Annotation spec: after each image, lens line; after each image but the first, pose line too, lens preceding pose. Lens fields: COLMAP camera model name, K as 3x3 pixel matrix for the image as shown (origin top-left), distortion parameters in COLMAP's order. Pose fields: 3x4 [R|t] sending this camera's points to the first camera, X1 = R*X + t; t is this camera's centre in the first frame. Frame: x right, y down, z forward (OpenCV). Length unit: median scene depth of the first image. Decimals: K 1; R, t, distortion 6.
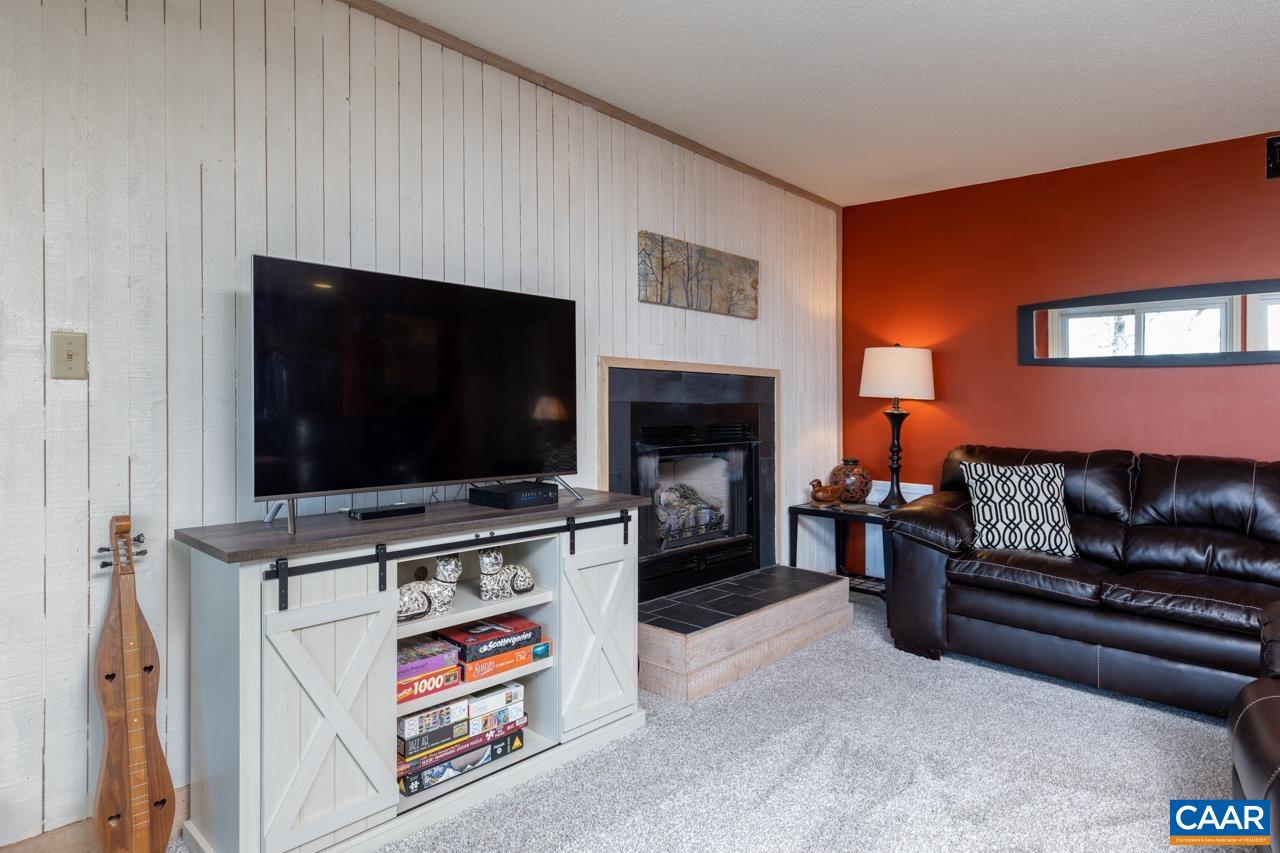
lens RADIAL K [[716.4, 0, 625.3], [0, 716.4, 415.1], [0, 0, 1]] dist [0.006307, 0.000867]
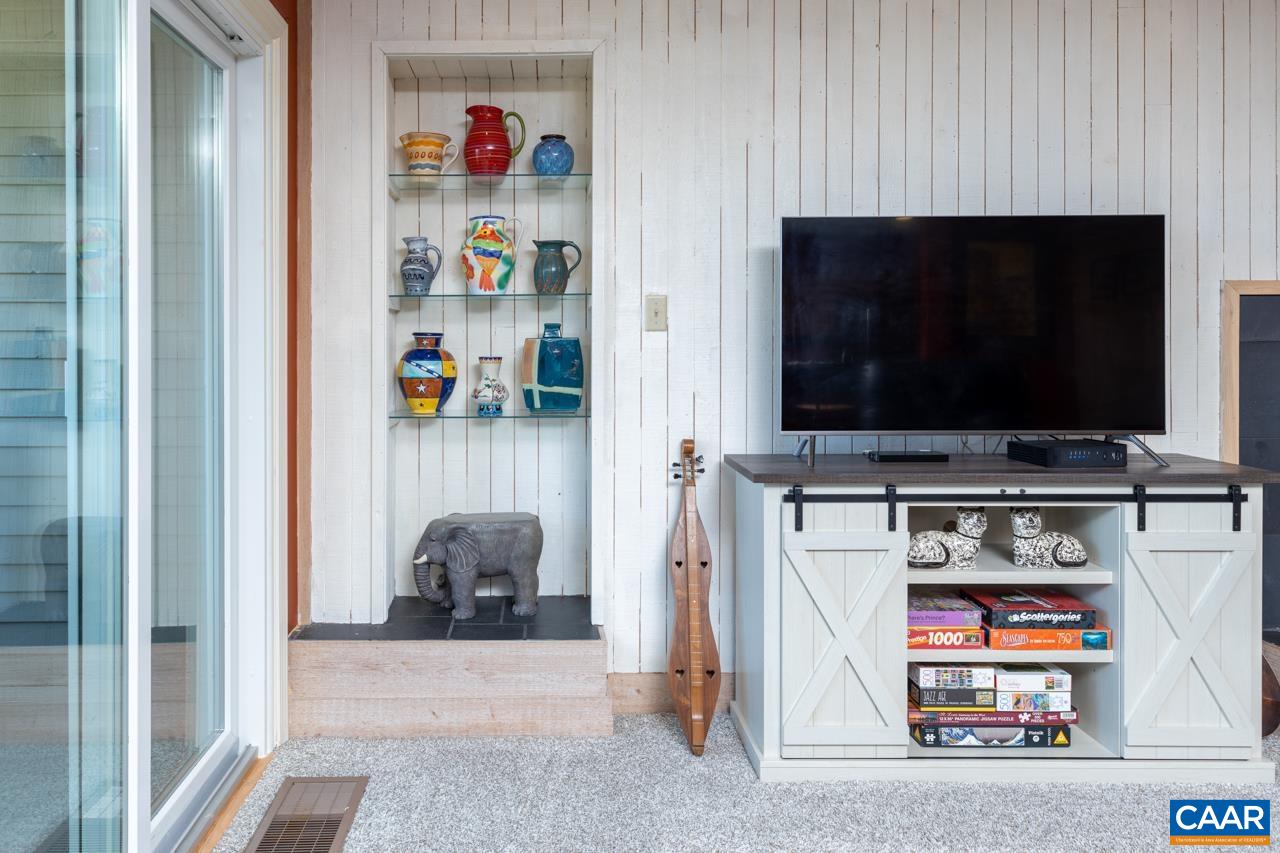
lens RADIAL K [[848.2, 0, 554.7], [0, 848.2, 362.2], [0, 0, 1]] dist [0.002919, -0.004777]
pose [[0.687130, 0.002949, -0.726528, 0.131942], [-0.003551, 0.999993, 0.000700, 0.003575], [0.726526, 0.002099, 0.687136, -0.113970]]
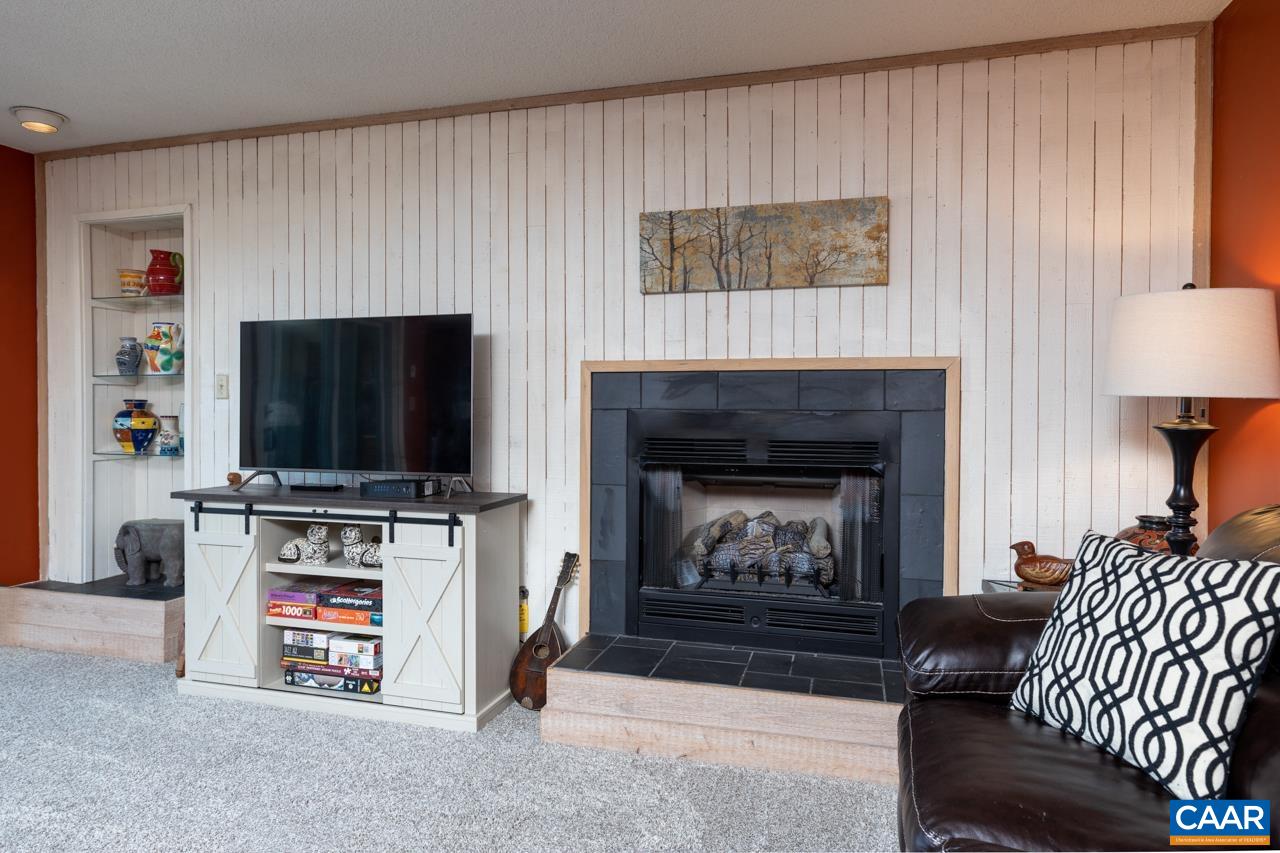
lens RADIAL K [[719.9, 0, 651.0], [0, 719.9, 434.4], [0, 0, 1]] dist [0.007858, 0.000942]
pose [[0.478946, 0.023127, -0.877539, 0.886045], [-0.013927, 0.999727, 0.018746, -0.004139], [0.877734, 0.003243, 0.479138, 0.642842]]
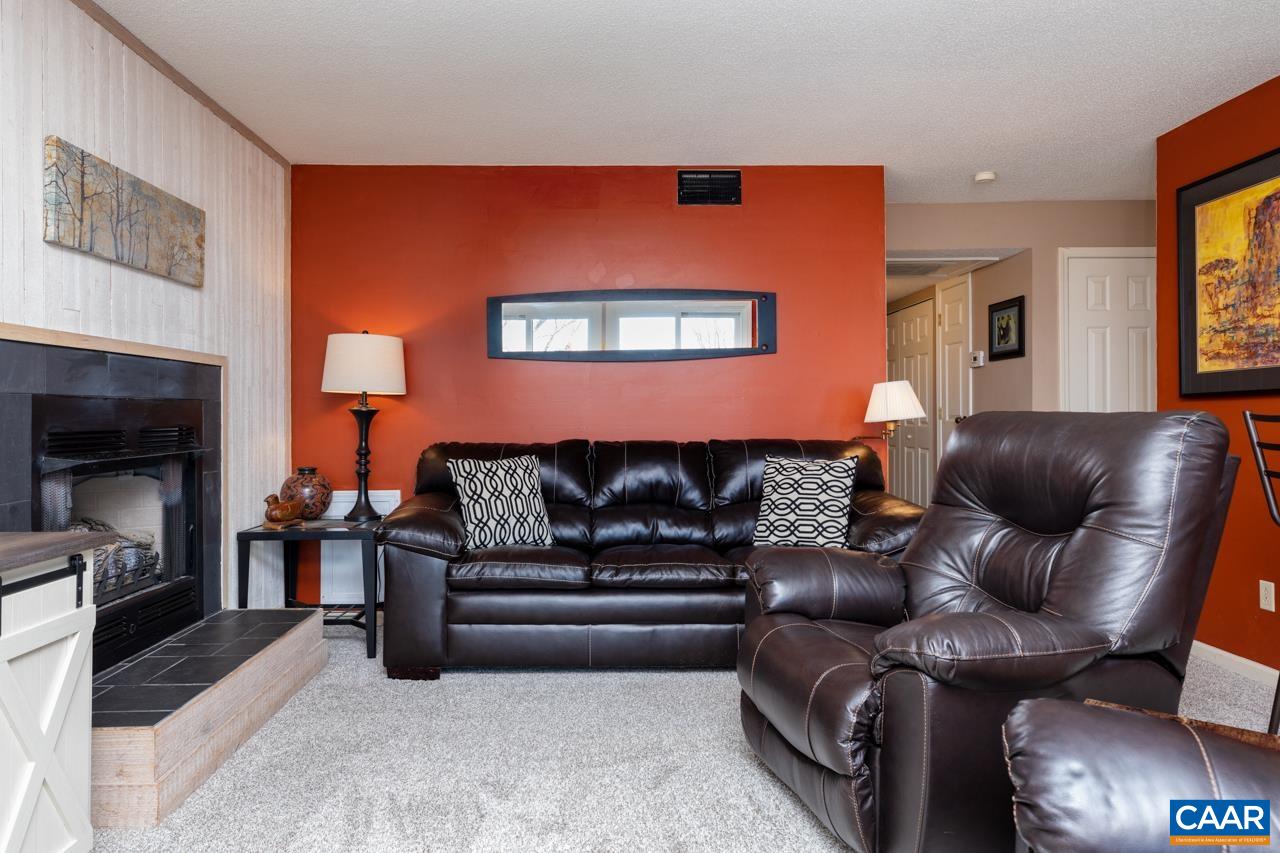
lens RADIAL K [[816.9, 0, 589.4], [0, 816.9, 407.2], [0, 0, 1]] dist [0.003617, -0.001846]
pose [[0.732390, -0.013549, 0.680750, -0.142298], [0.028825, 0.999523, -0.011118, 0.018029], [-0.680275, 0.027766, 0.732431, 0.122420]]
